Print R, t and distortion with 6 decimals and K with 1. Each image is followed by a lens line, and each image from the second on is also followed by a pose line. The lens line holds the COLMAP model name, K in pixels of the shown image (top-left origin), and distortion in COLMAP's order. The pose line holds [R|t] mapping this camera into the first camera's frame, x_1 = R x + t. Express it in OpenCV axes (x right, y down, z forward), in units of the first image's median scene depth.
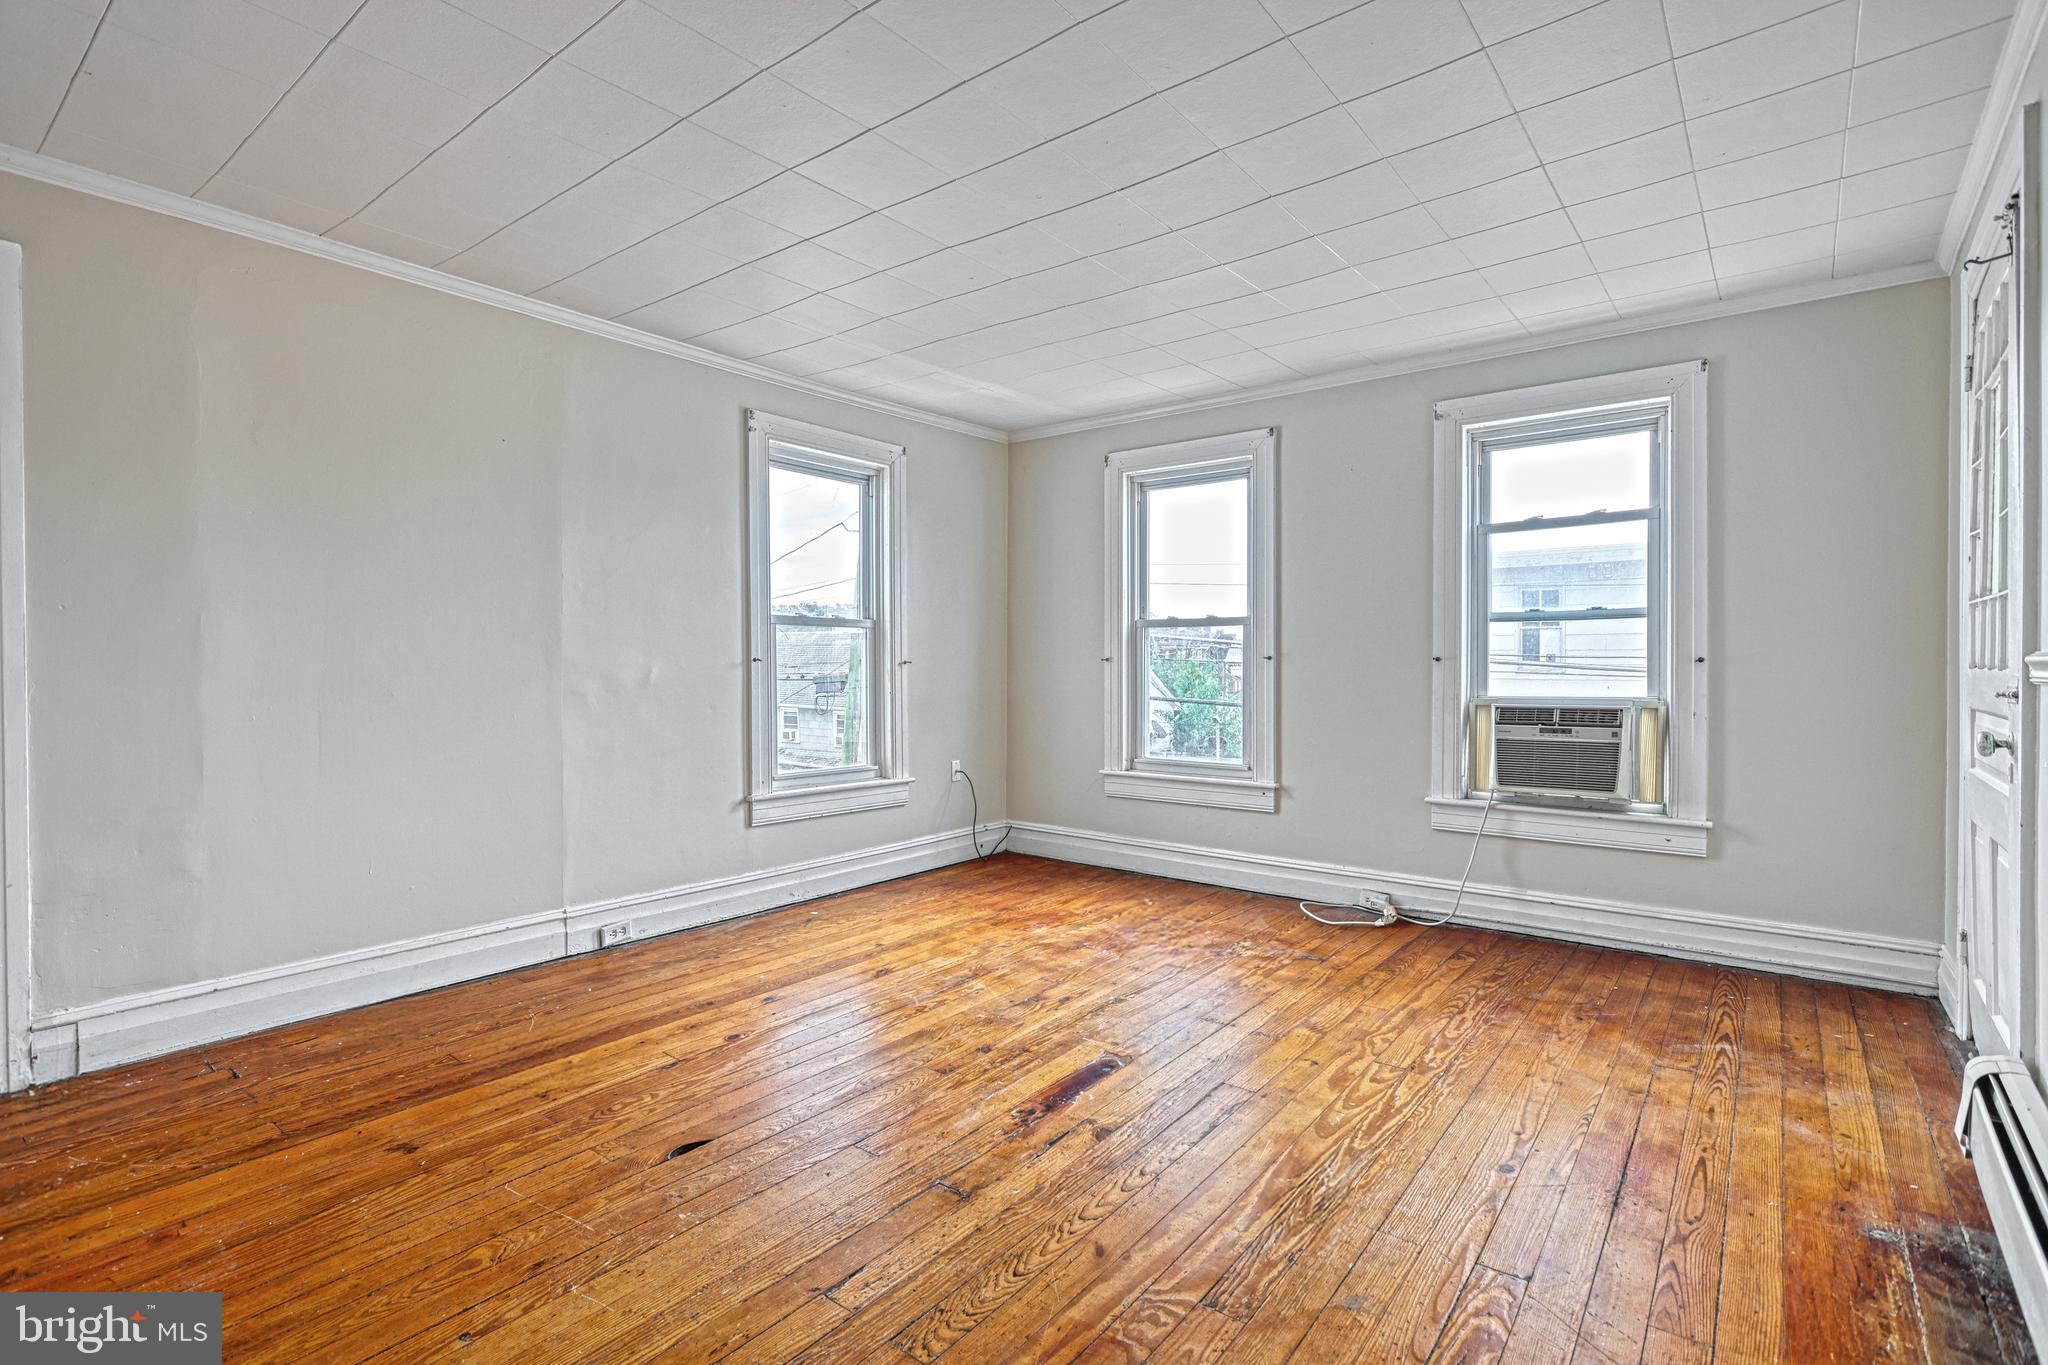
lens RADIAL K [[972.0, 0, 1038.9], [0, 972.0, 678.4], [0, 0, 1]] dist [-0.004915, 0.001045]
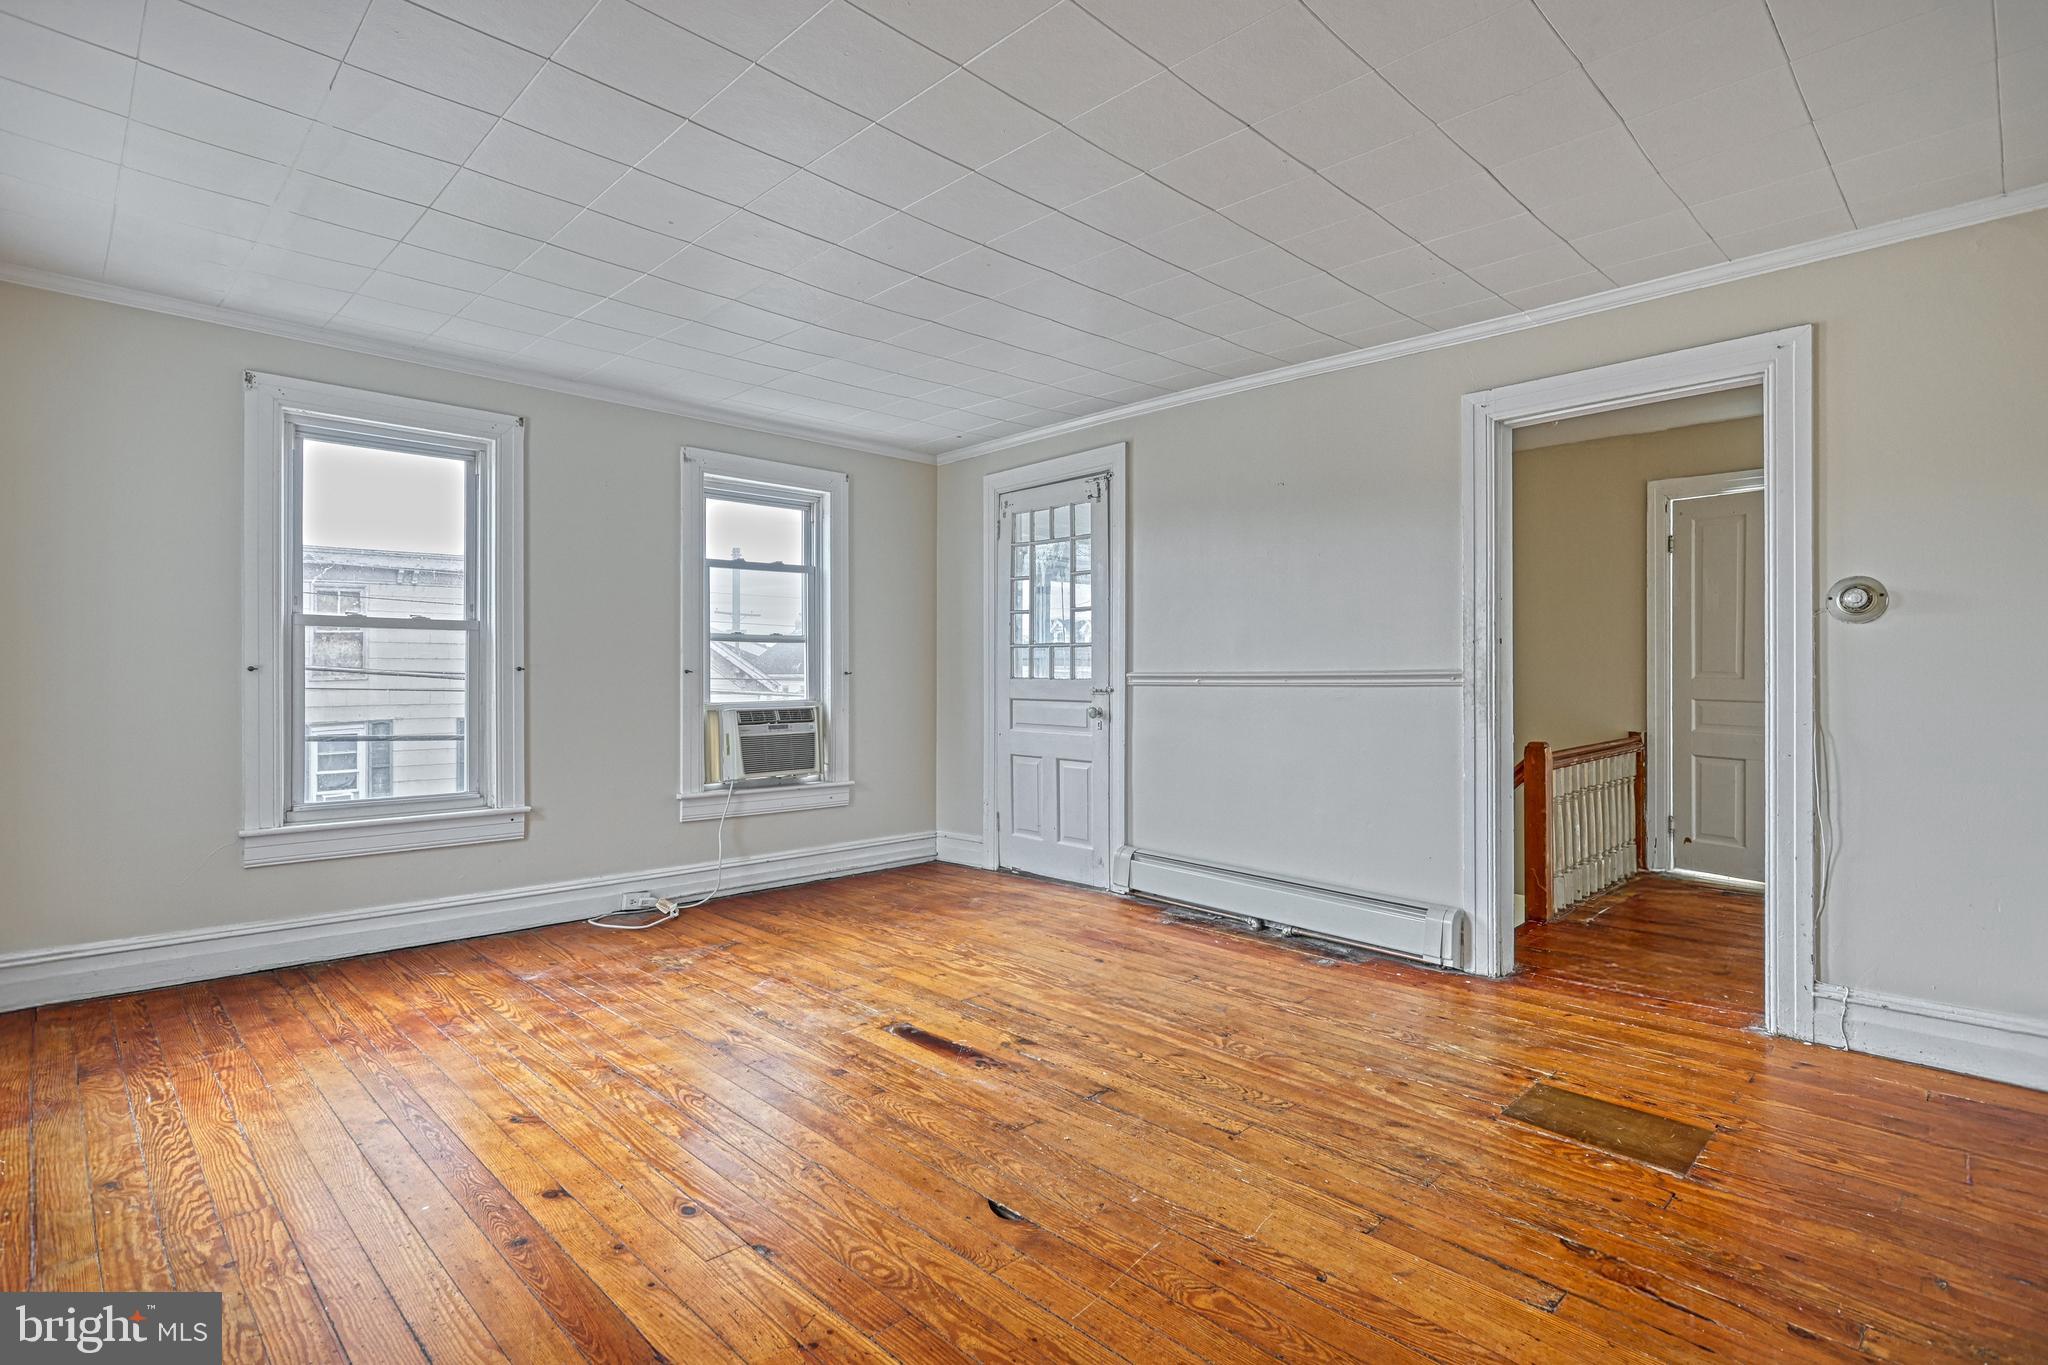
lens RADIAL K [[972.0, 0, 1038.9], [0, 972.0, 678.4], [0, 0, 1]] dist [-0.004915, 0.001045]
pose [[0.126403, -0.003566, 0.991973, -0.737670], [0.011406, 0.999933, 0.002141, -0.010773], [-0.991913, 0.011044, 0.126436, 0.495366]]
